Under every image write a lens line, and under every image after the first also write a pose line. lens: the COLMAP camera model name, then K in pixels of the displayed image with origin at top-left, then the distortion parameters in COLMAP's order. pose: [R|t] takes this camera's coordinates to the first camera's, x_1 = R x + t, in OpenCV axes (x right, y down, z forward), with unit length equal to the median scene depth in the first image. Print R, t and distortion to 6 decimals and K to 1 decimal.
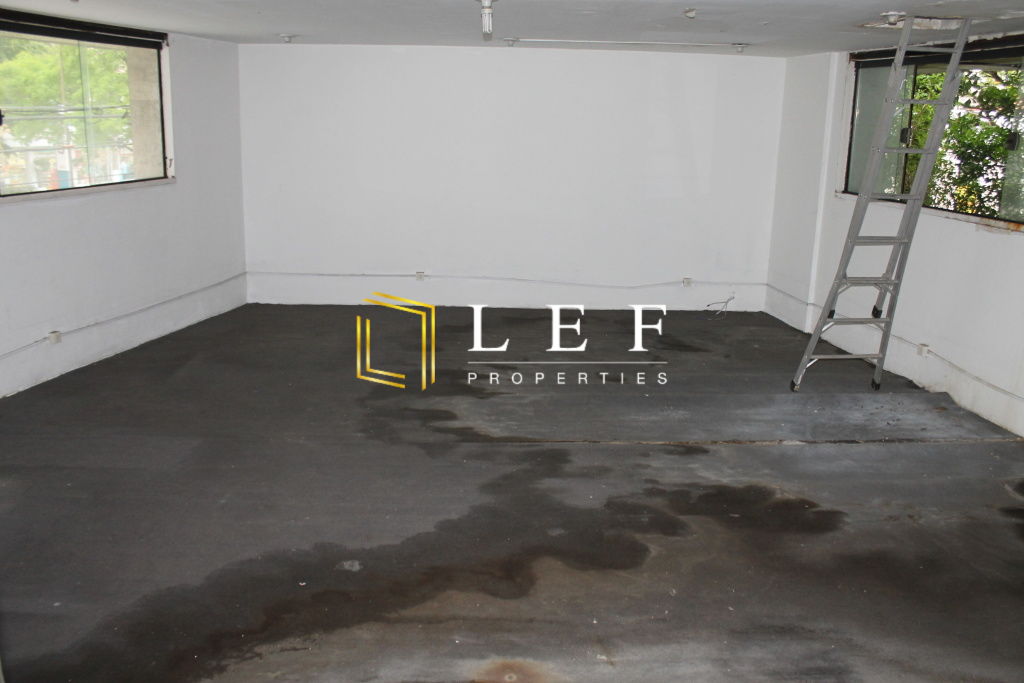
lens RADIAL K [[885.4, 0, 514.9], [0, 885.4, 339.2], [0, 0, 1]] dist [-0.097550, 0.001550]
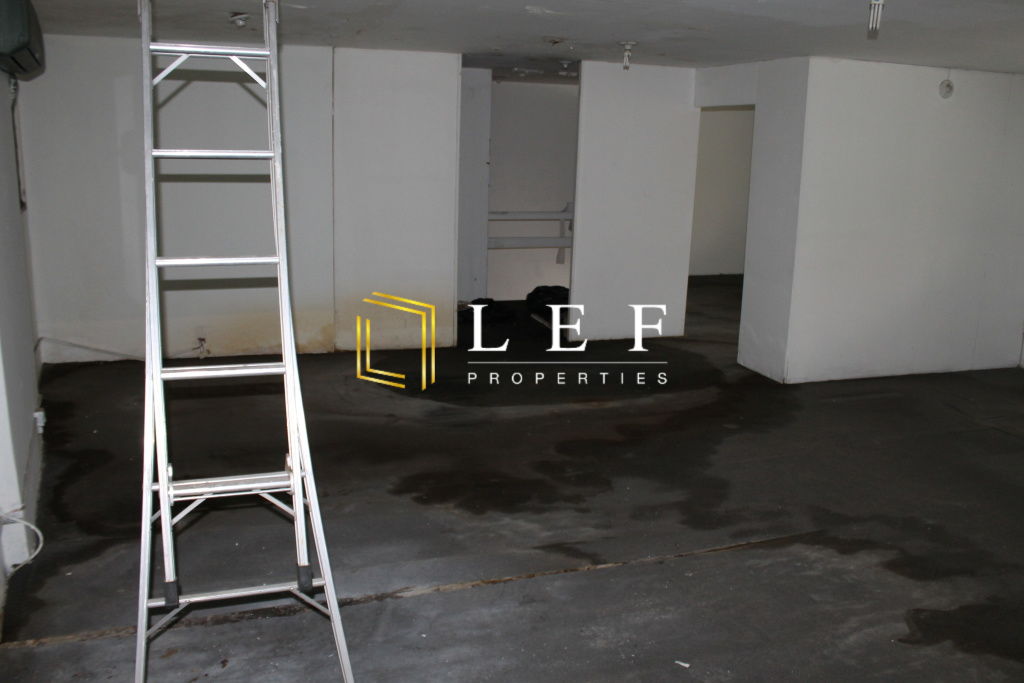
lens RADIAL K [[885.4, 0, 512.2], [0, 885.4, 343.3], [0, 0, 1]] dist [-0.097550, 0.001550]
pose [[-0.957690, 0.011230, -0.287584, 0.505028], [-0.122431, 0.888420, 0.442404, -0.410596], [0.260463, 0.458895, -0.849455, 1.728879]]
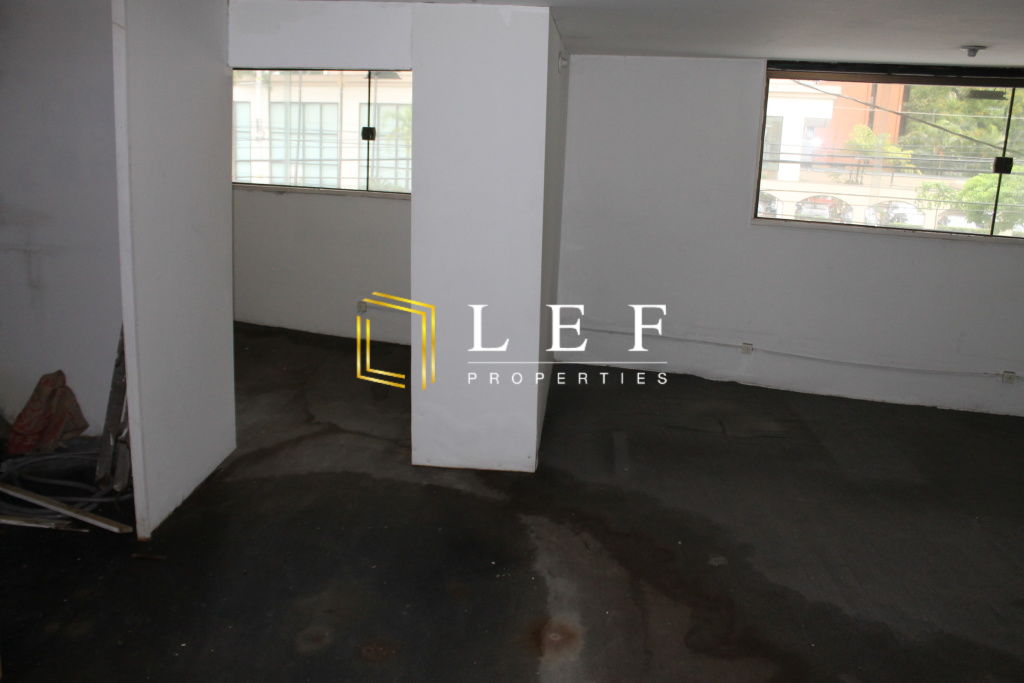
lens RADIAL K [[885.4, 0, 517.7], [0, 885.4, 340.2], [0, 0, 1]] dist [-0.097550, 0.001550]
pose [[-0.062338, 0.212068, -0.975265, 0.651962], [-0.299252, 0.928235, 0.220970, -0.123312], [0.952136, 0.305624, 0.005597, 0.548709]]
